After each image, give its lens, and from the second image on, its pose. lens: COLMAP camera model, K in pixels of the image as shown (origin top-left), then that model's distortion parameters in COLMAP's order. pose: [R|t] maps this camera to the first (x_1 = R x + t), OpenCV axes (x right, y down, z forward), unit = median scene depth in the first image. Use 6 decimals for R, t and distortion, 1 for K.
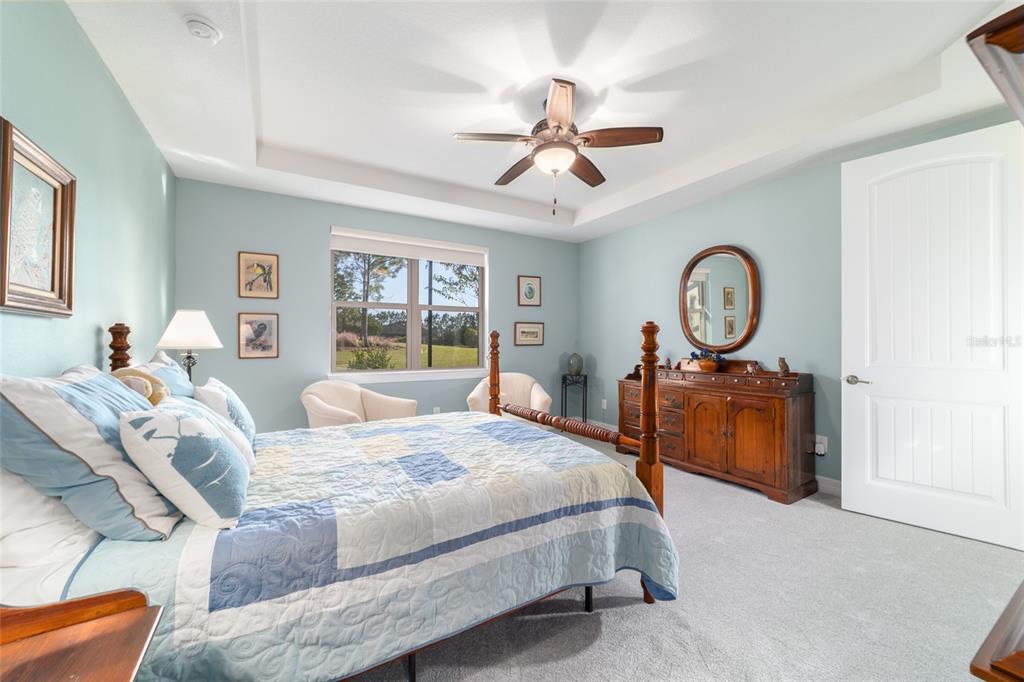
lens RADIAL K [[392.5, 0, 503.0], [0, 392.5, 339.5], [0, 0, 1]] dist [-0.016107, 0.006830]
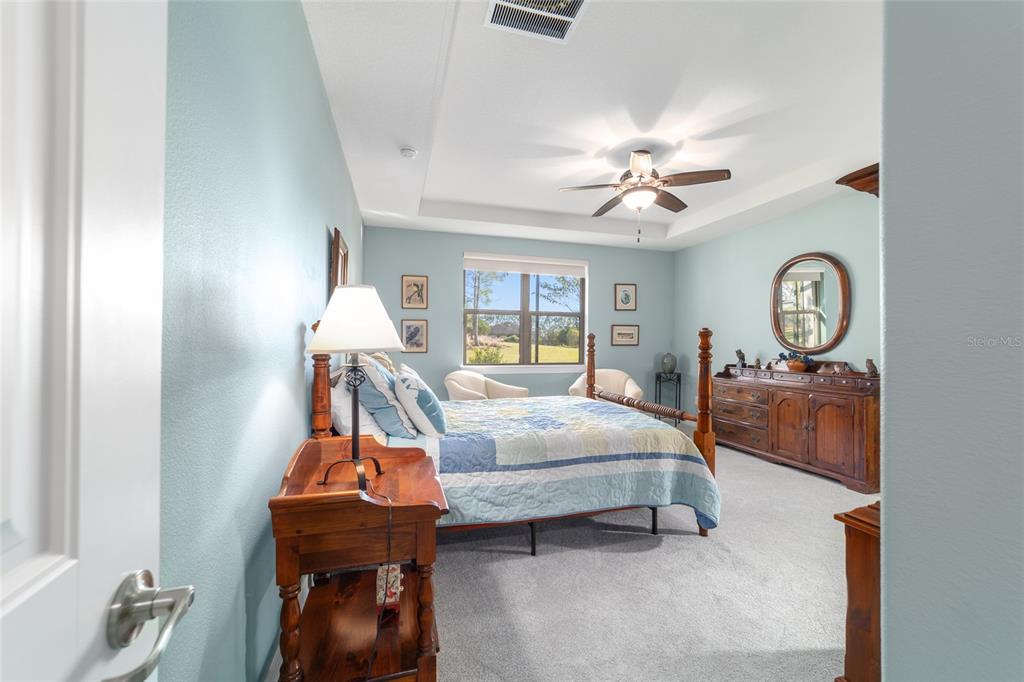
lens RADIAL K [[392.5, 0, 502.1], [0, 392.5, 340.0], [0, 0, 1]] dist [-0.016107, 0.006830]
pose [[0.965736, 0.006468, -0.259444, 0.032342], [-0.006216, 0.999979, 0.001792, -0.001516], [0.259451, -0.000118, 0.965756, -0.320915]]
